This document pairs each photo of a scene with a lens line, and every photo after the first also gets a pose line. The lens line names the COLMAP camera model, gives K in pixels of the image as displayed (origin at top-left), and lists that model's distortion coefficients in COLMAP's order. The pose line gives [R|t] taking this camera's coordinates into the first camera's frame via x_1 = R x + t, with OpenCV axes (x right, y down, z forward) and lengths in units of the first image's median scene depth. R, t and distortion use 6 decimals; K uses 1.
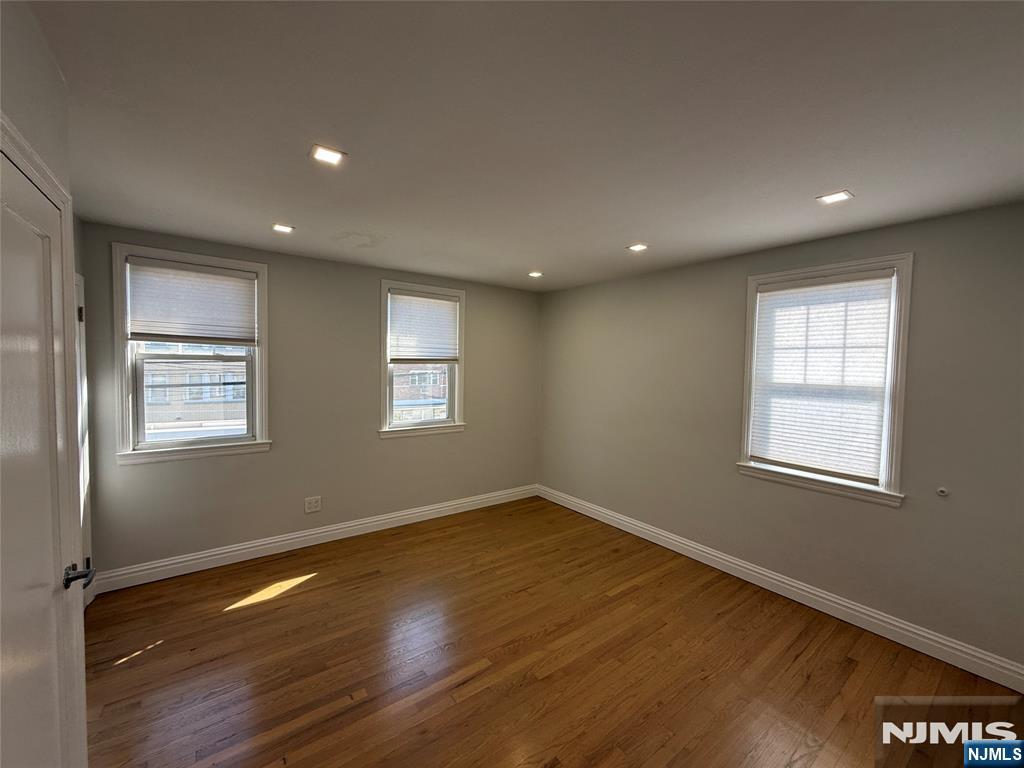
lens RADIAL K [[408.9, 0, 508.8], [0, 408.9, 385.4], [0, 0, 1]] dist [0.003334, -0.000480]
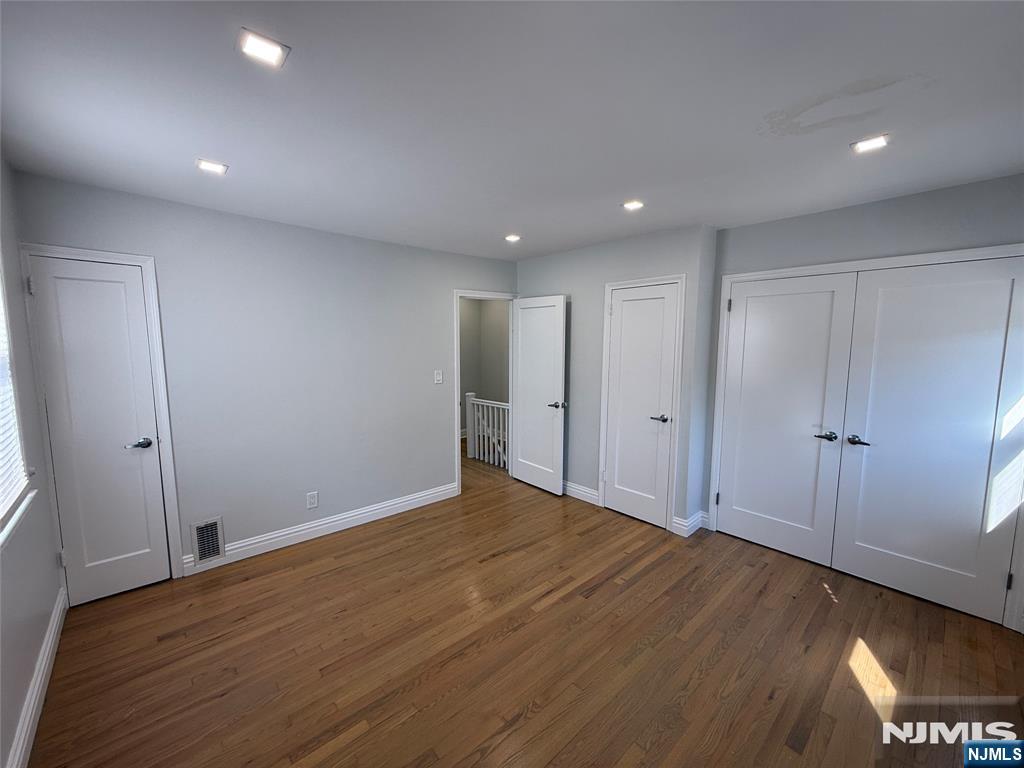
lens RADIAL K [[408.9, 0, 508.0], [0, 408.9, 381.1], [0, 0, 1]] dist [0.003334, -0.000480]
pose [[-0.995982, -0.015229, -0.088255, 0.141194], [-0.028174, 0.988684, 0.147343, -0.101684], [0.085012, 0.149238, -0.985140, 2.214149]]
